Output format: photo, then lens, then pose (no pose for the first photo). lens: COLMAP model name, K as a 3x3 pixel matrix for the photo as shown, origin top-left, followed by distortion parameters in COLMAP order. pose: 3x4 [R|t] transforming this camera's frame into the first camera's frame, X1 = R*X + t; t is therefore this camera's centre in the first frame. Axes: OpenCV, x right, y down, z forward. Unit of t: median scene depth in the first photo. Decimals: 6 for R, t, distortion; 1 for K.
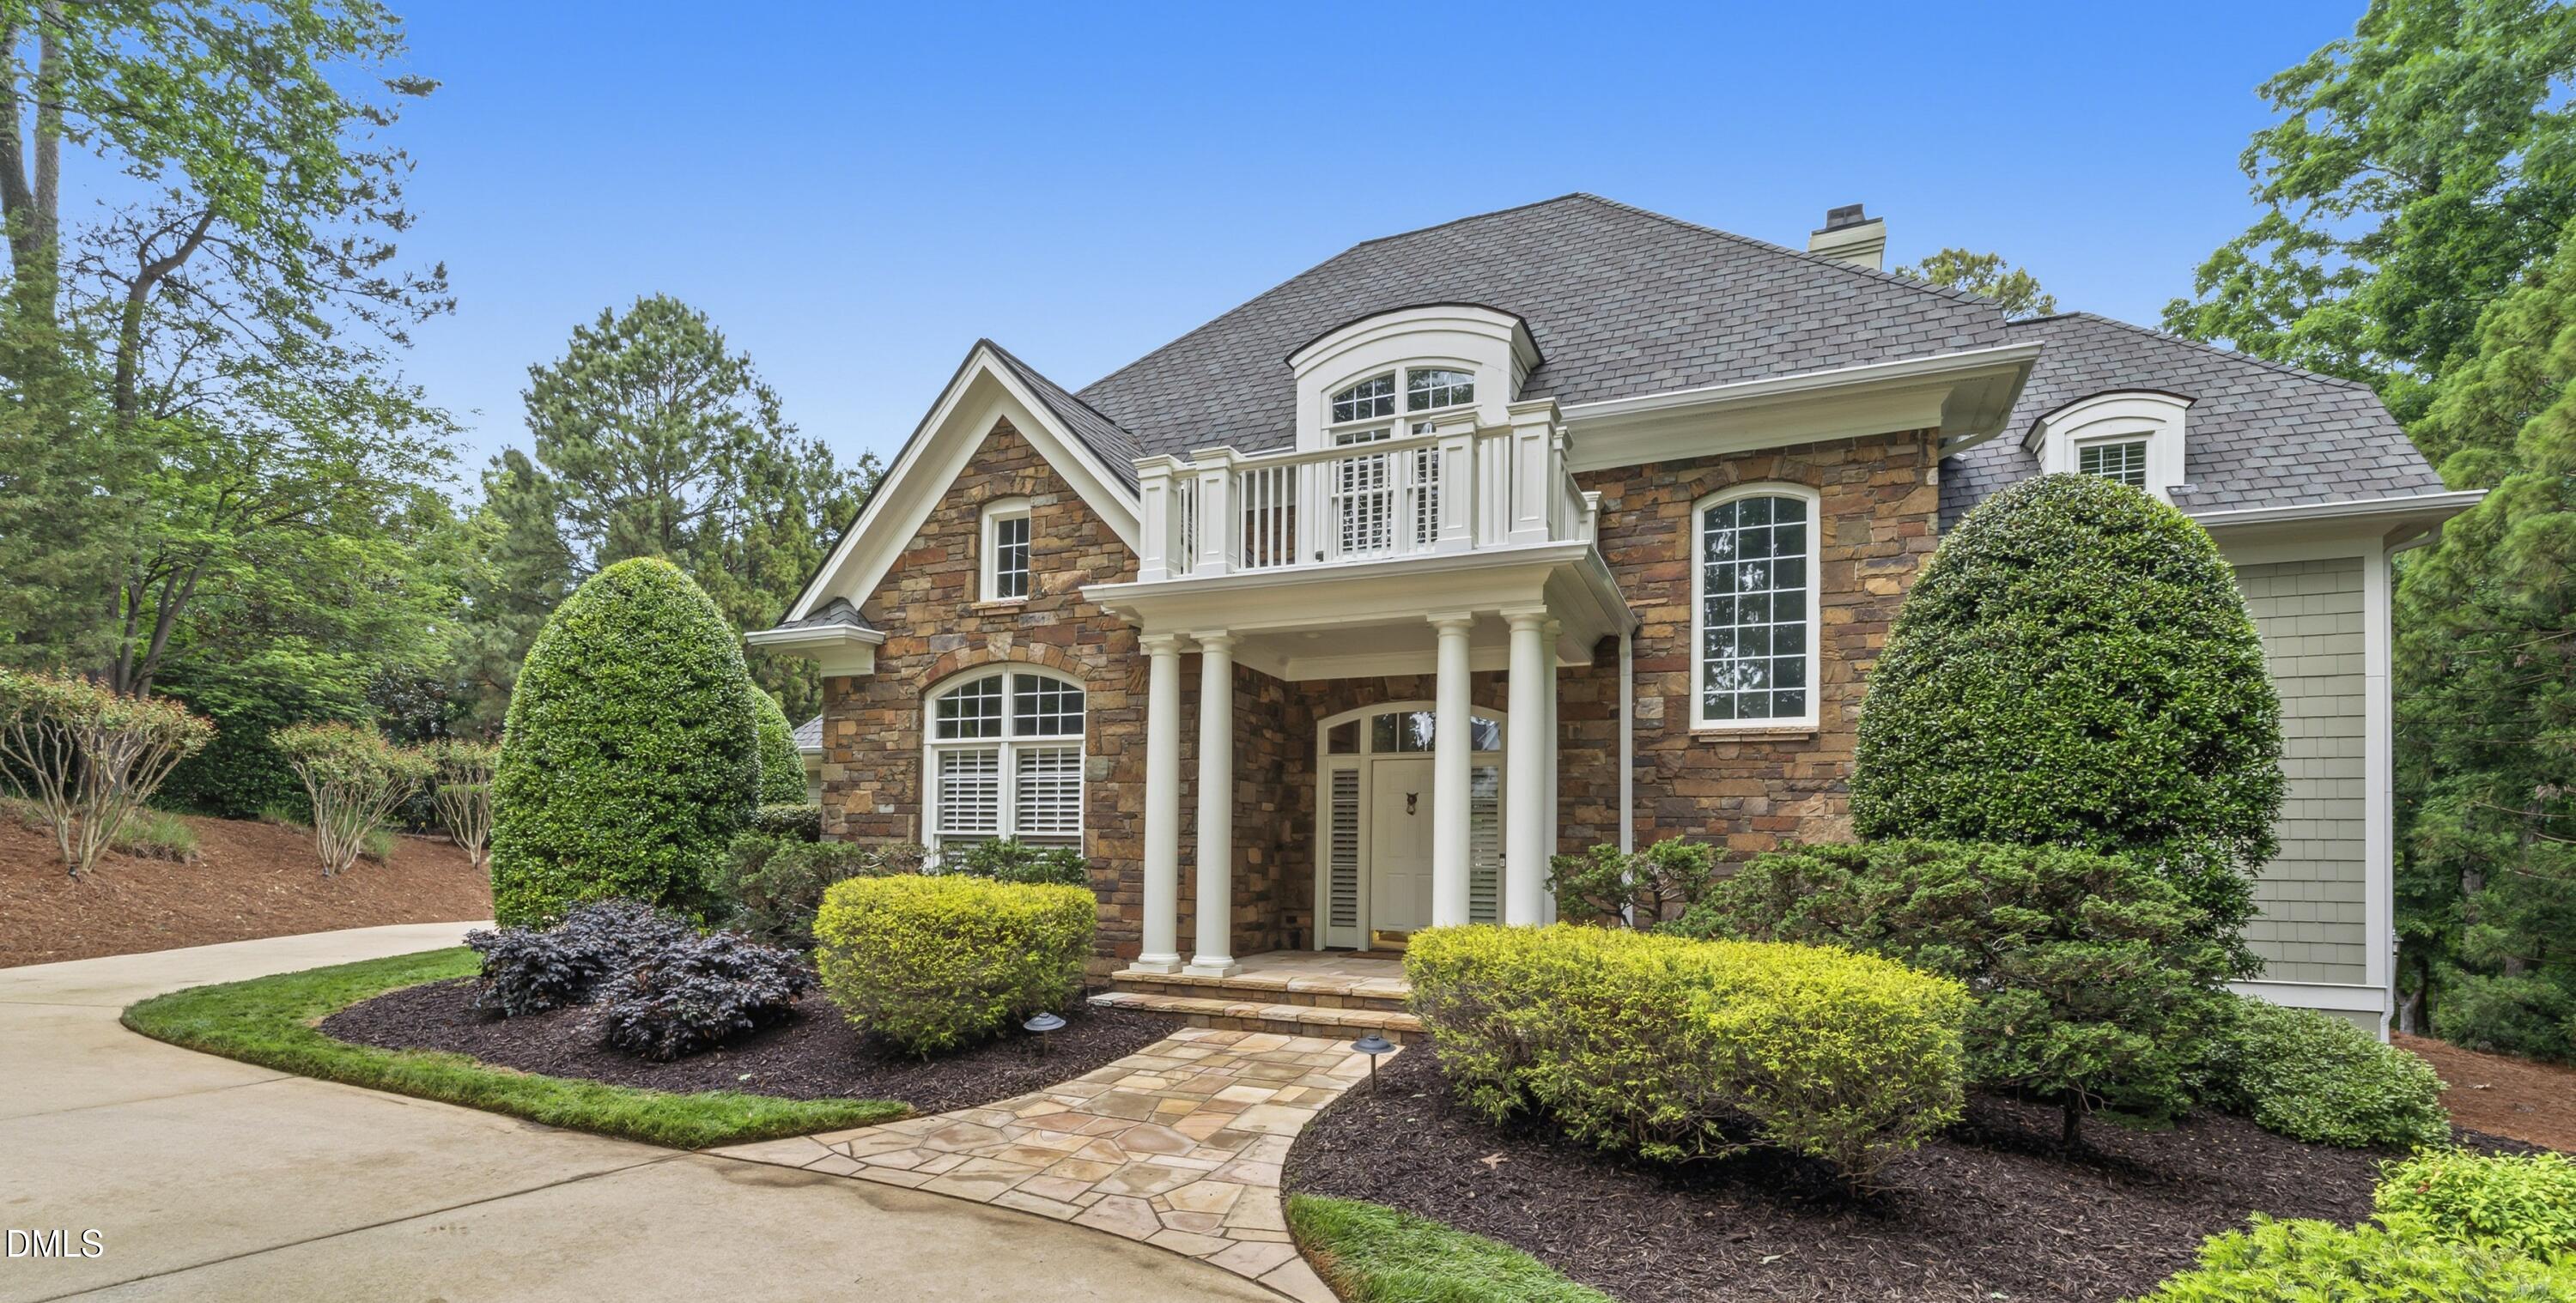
lens RADIAL K [[1121.7, 0, 1282.0], [0, 1121.7, 842.6], [0, 0, 1]] dist [-0.002049, -0.000589]
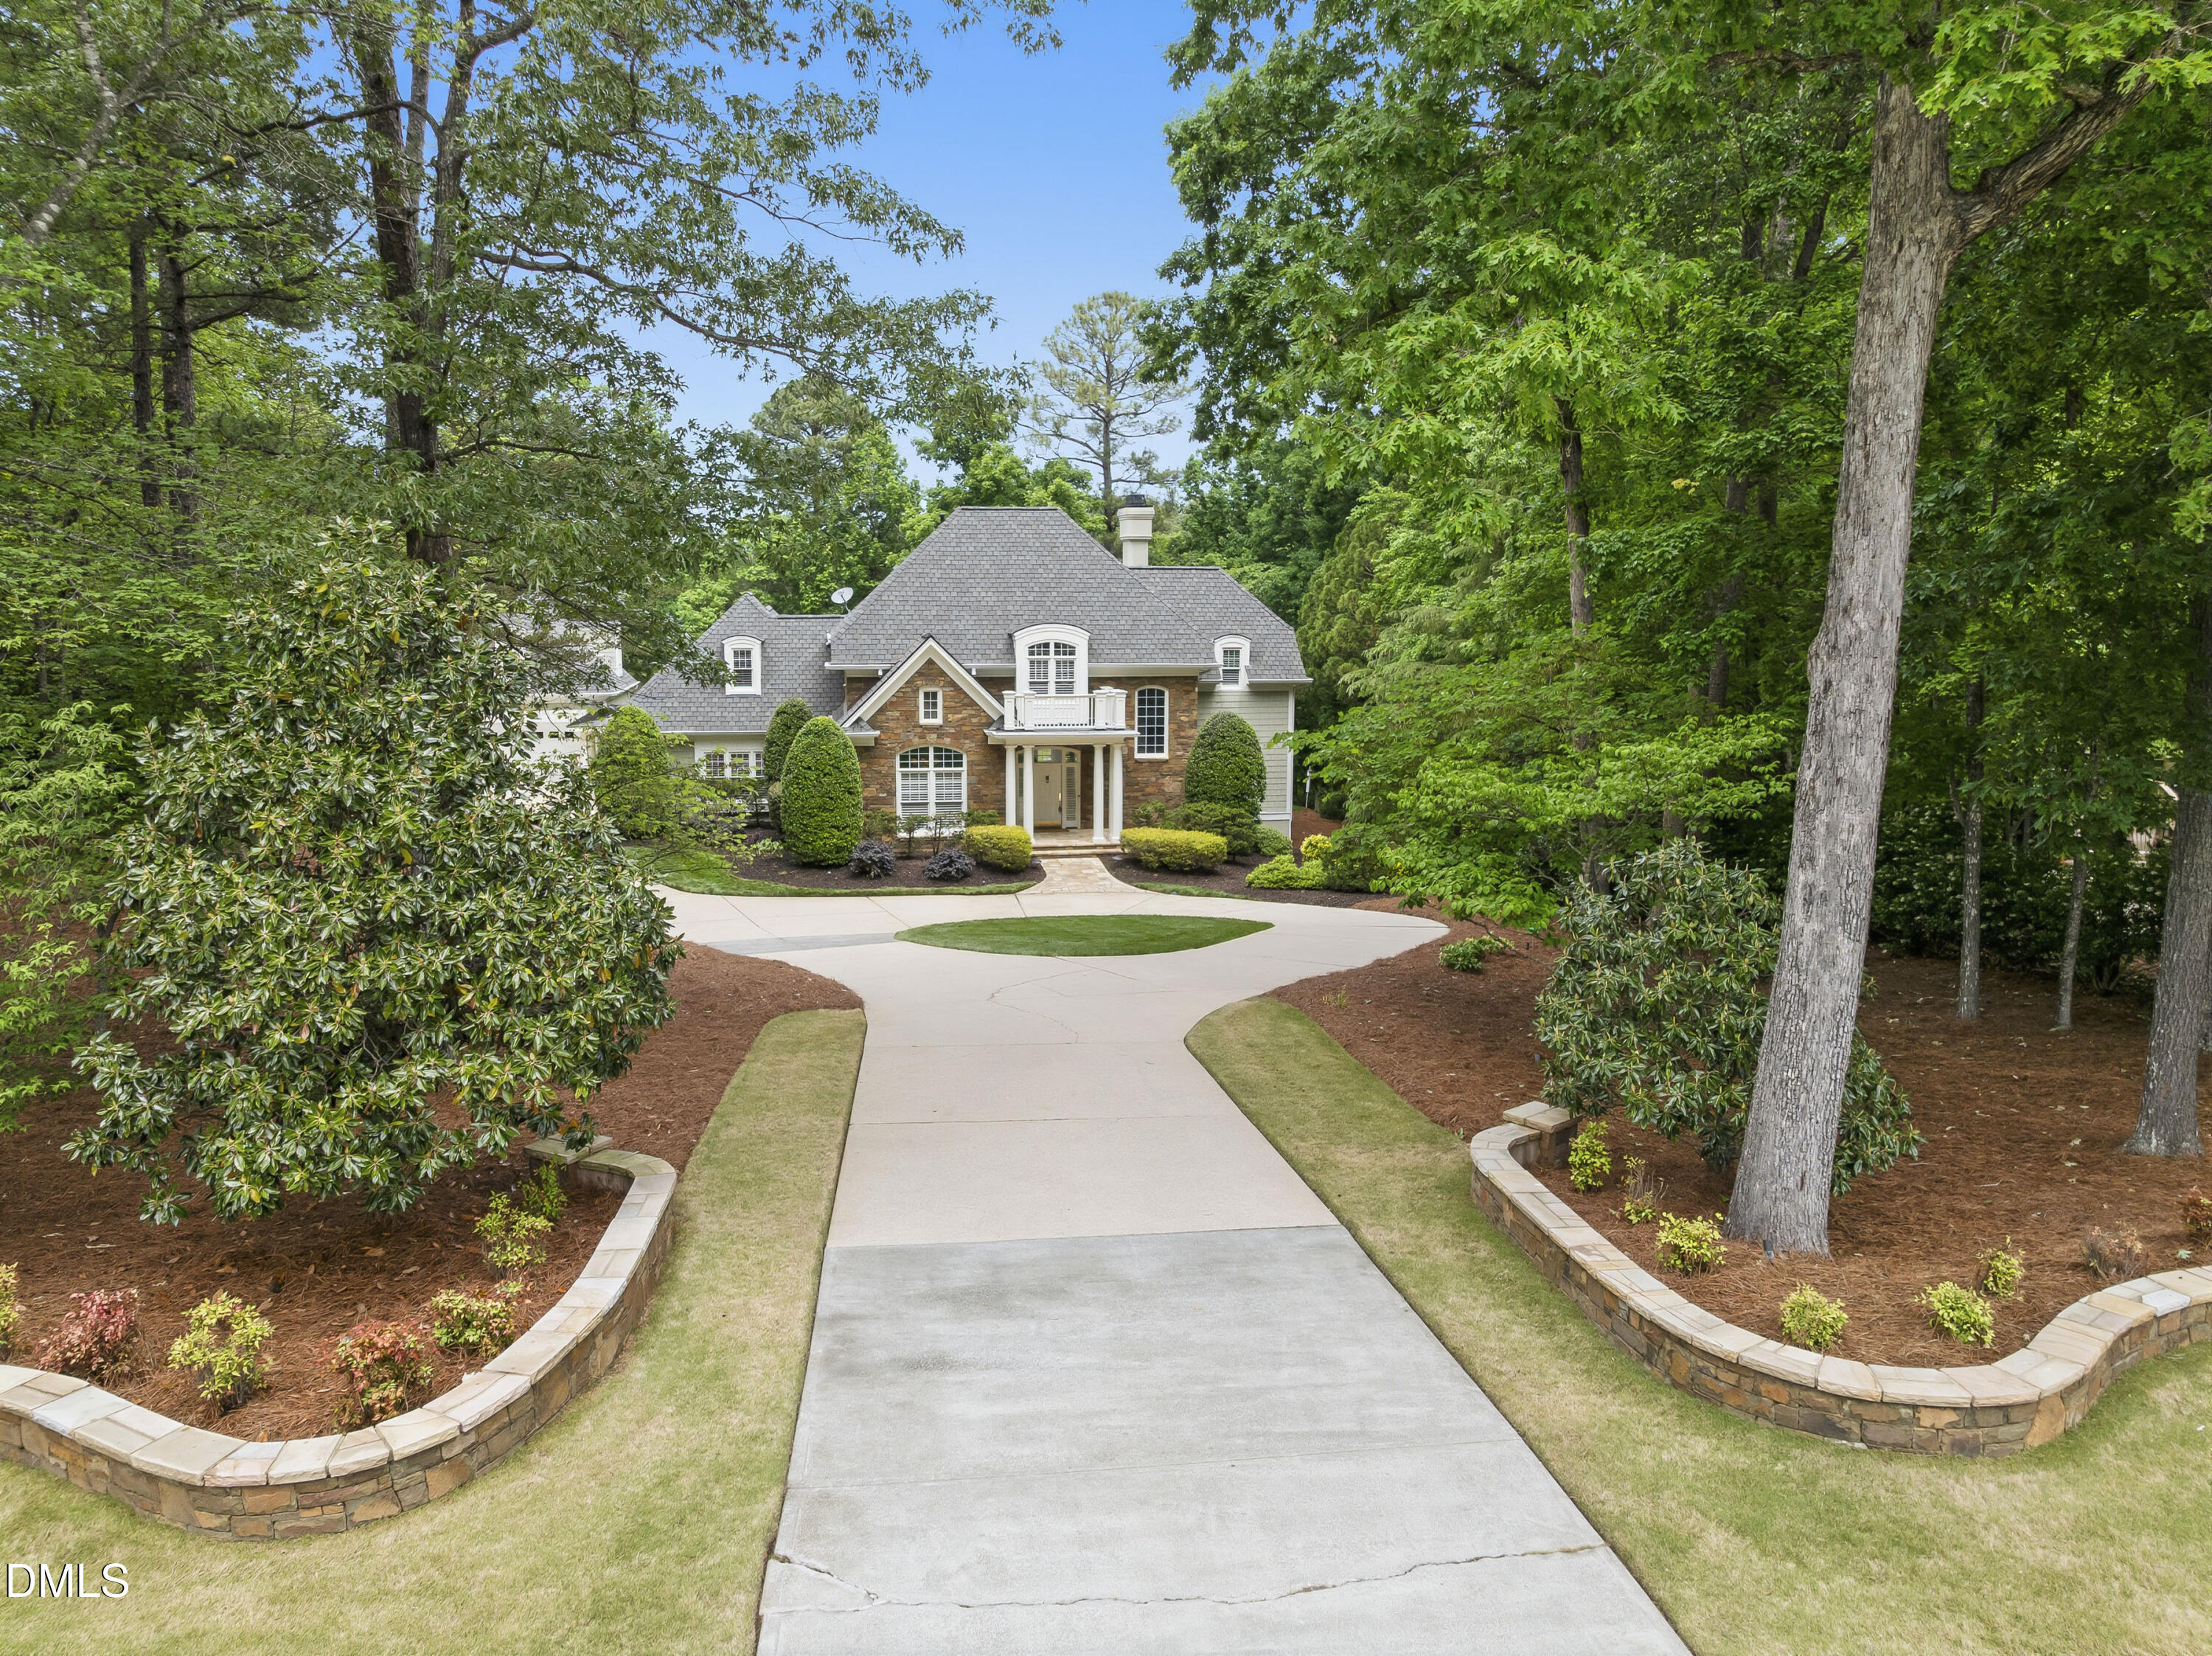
lens RADIAL K [[1550.7, 0, 1096.8], [0, 1550.7, 854.4], [0, 0, 1]] dist [-0.056503, 0.039867]
pose [[0.824287, -0.105468, 0.556262, -2.198924], [-0.000424, 0.982381, 0.186889, -0.640220], [-0.566172, -0.154286, 0.809719, -2.573382]]
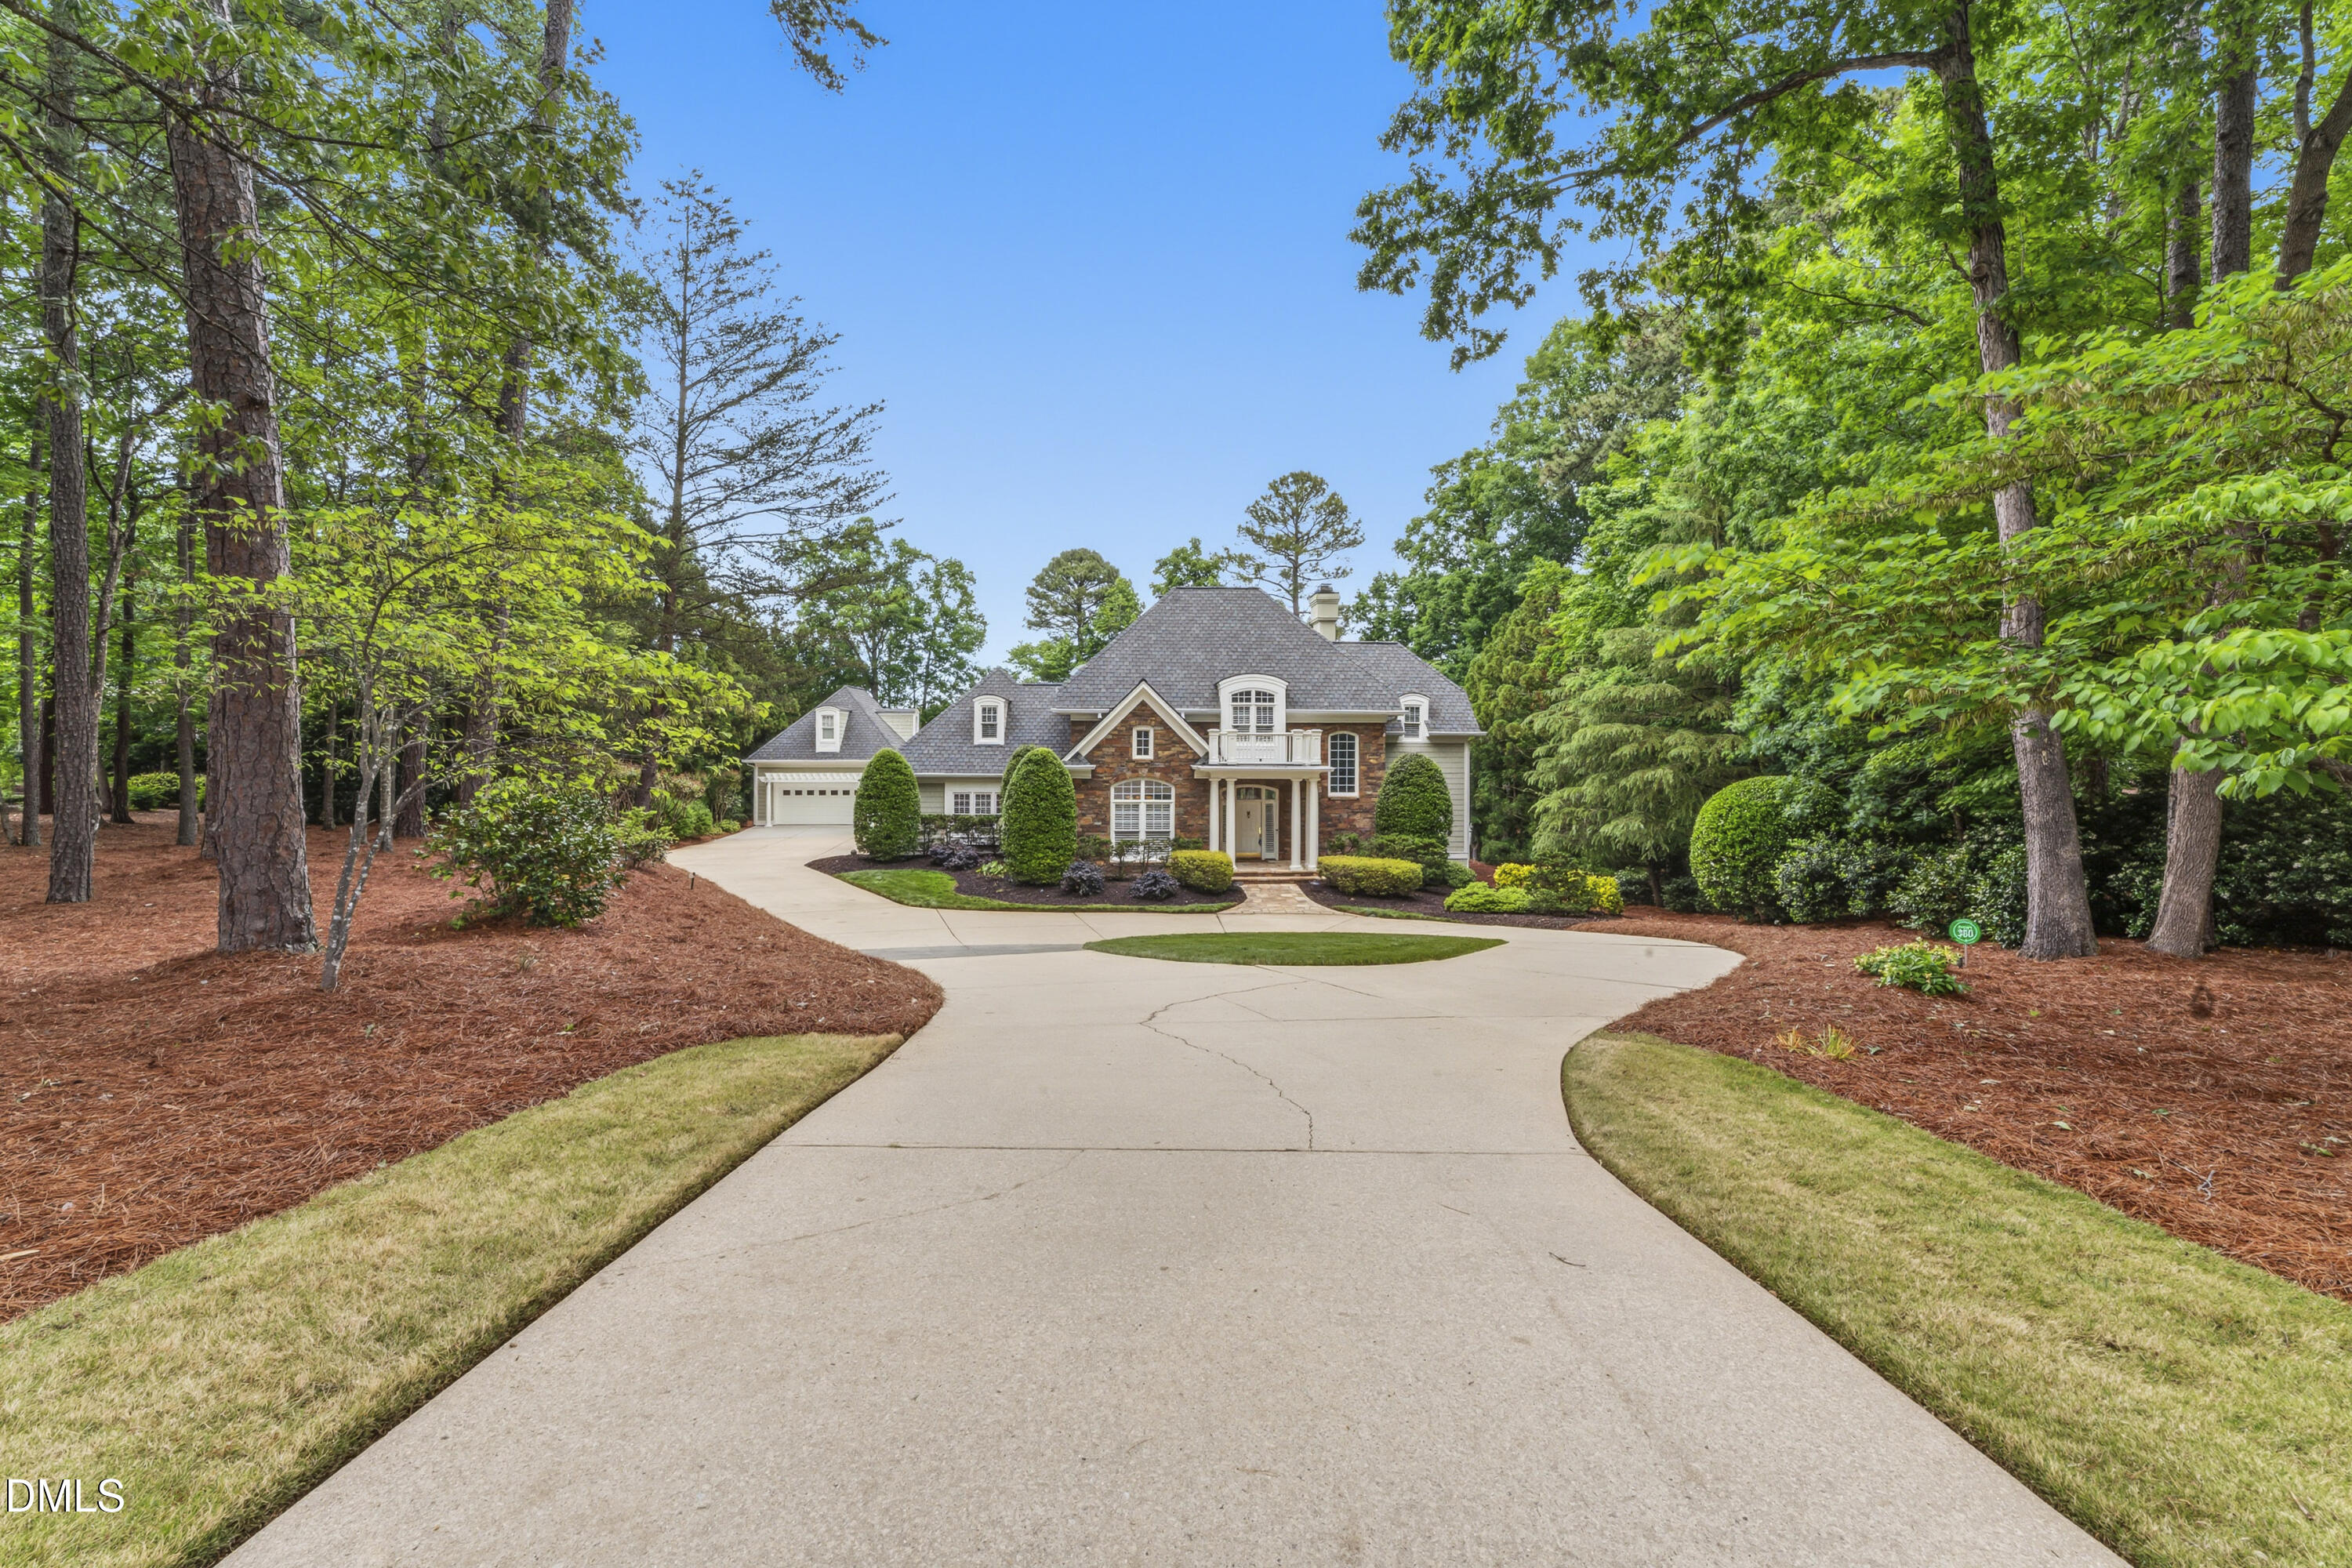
lens RADIAL K [[1021.4, 0, 1154.0], [0, 1021.4, 740.2], [0, 0, 1]] dist [-0.002428, -0.000147]
pose [[0.888515, -0.010425, 0.458729, -1.587380], [0.003678, 0.999872, 0.015598, -0.318026], [-0.458833, -0.012171, 0.888439, -1.625060]]
